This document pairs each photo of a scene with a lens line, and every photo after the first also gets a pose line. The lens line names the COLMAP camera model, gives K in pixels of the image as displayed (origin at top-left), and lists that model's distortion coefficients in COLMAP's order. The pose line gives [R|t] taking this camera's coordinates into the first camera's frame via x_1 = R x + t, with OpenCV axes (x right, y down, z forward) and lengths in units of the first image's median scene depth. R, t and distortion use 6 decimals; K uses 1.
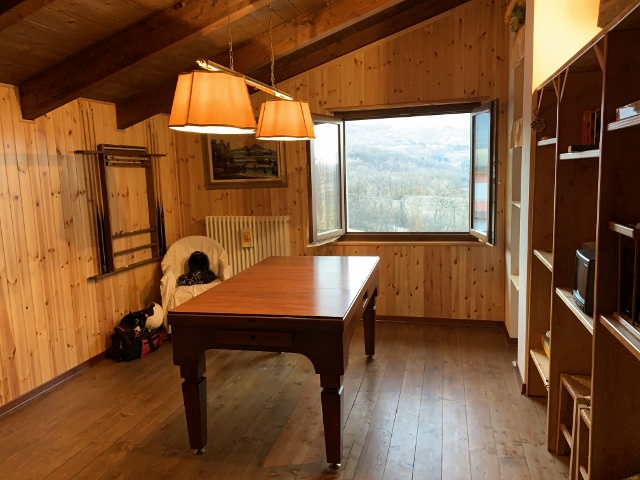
lens RADIAL K [[481.9, 0, 319.6], [0, 481.9, 242.7], [0, 0, 1]] dist [0.057046, -0.058081]
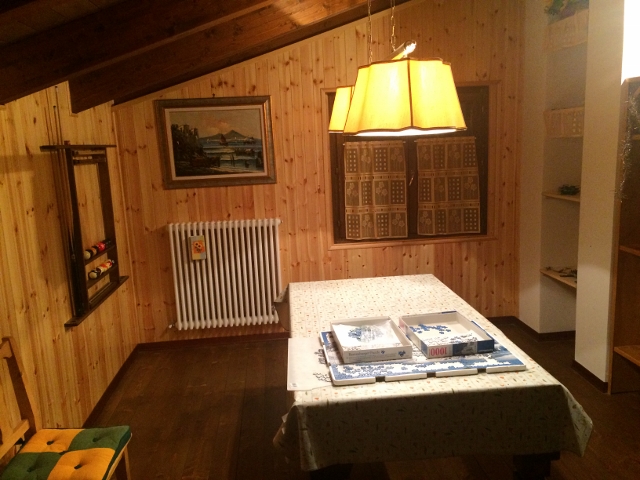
lens RADIAL K [[544.8, 0, 321.9], [0, 544.8, 235.3], [0, 0, 1]] dist [0.074673, -0.100366]
pose [[0.943556, -0.066979, 0.324370, -0.298168], [0.063567, 0.997754, 0.021118, -0.041624], [-0.325056, 0.000693, 0.945694, 0.099678]]
